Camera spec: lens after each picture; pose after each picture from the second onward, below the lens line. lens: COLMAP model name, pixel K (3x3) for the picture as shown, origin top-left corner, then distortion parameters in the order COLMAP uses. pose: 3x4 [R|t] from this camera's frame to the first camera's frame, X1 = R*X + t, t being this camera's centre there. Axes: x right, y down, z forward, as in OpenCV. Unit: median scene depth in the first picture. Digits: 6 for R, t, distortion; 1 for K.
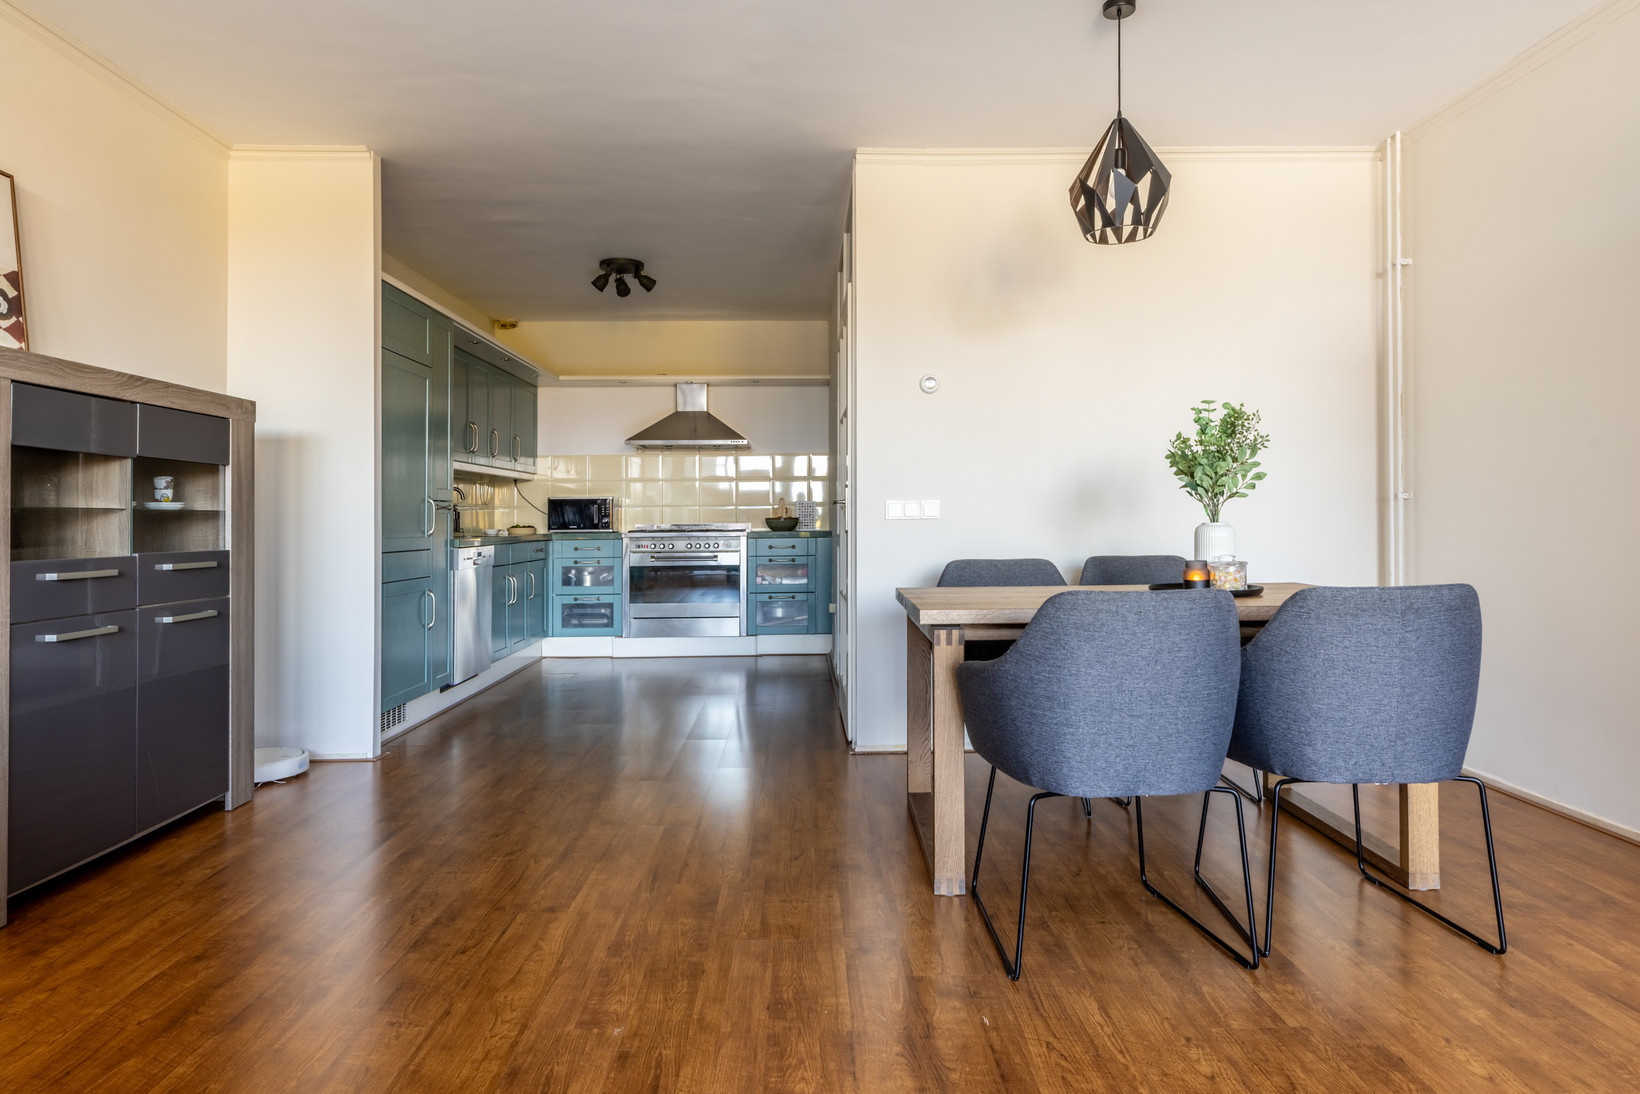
lens RADIAL K [[983.4, 0, 827.3], [0, 983.4, 539.6], [0, 0, 1]] dist [0.016082, -0.002606]
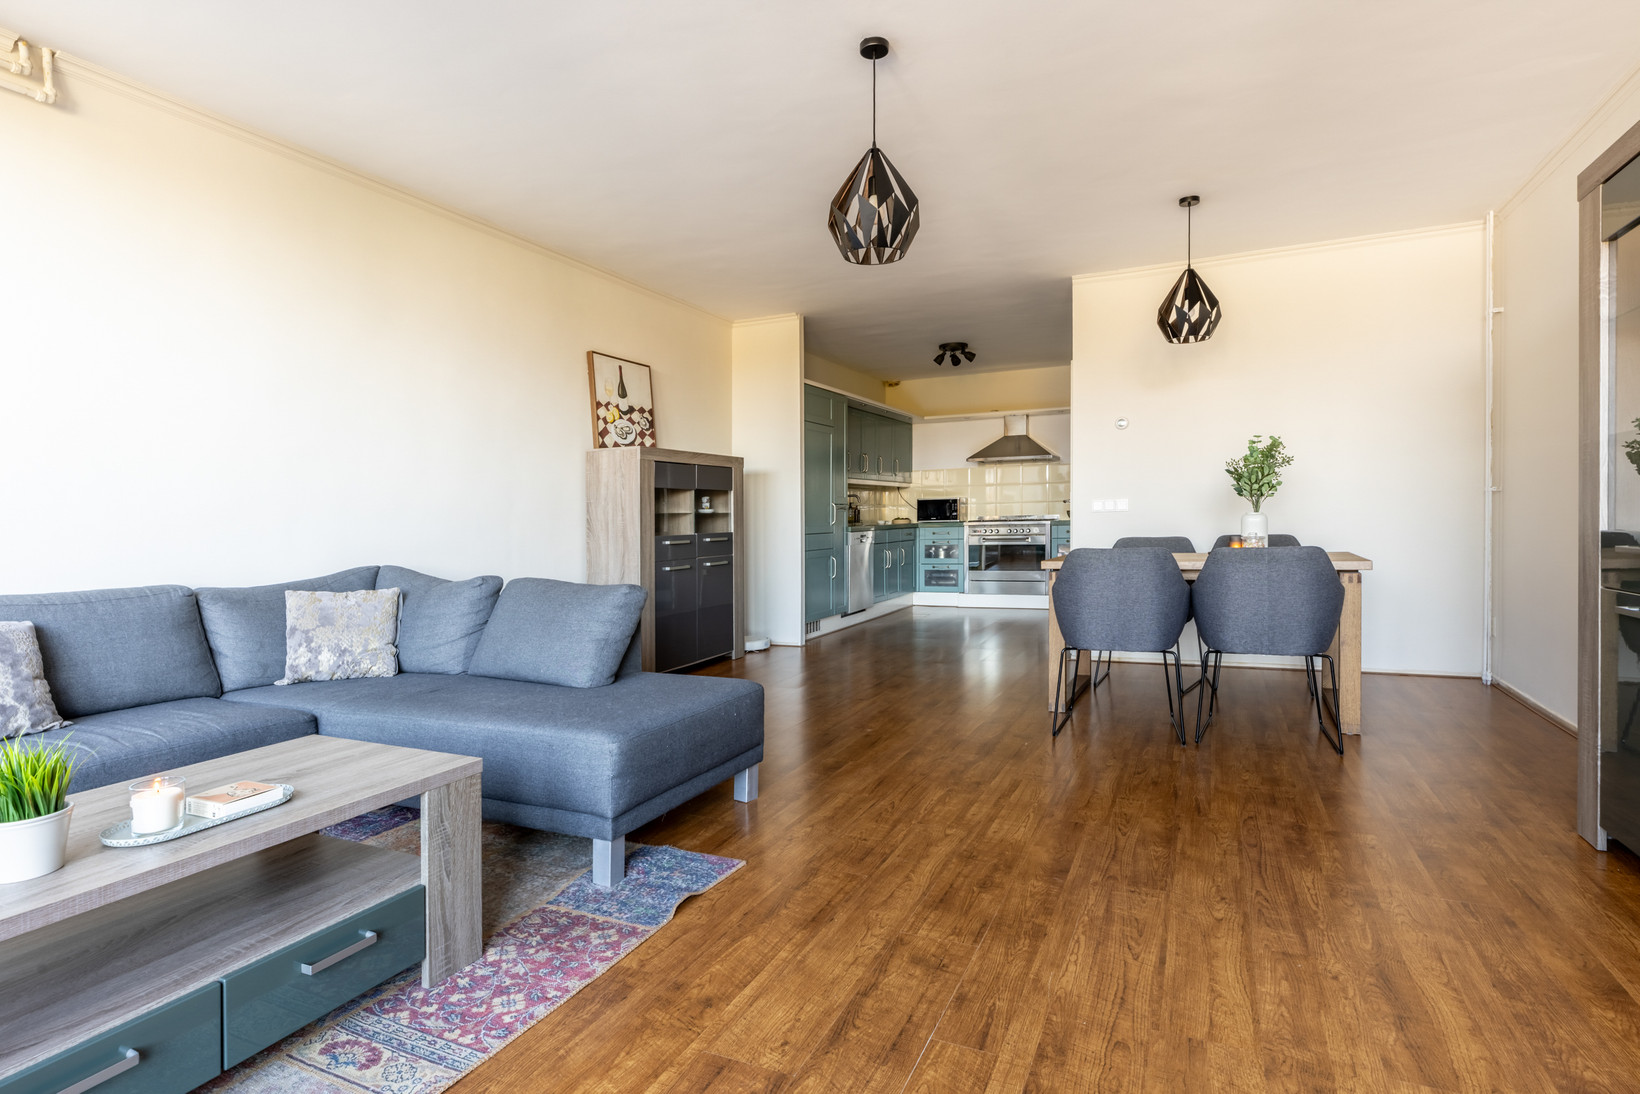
lens RADIAL K [[853.1, 0, 821.1], [0, 853.1, 540.9], [0, 0, 1]] dist [0.035760, 0.000780]
pose [[0.901548, 0.001399, -0.432677, 0.216247], [0.004902, 0.999898, 0.013447, 0.003993], [0.432651, -0.014244, 0.901449, -0.341823]]
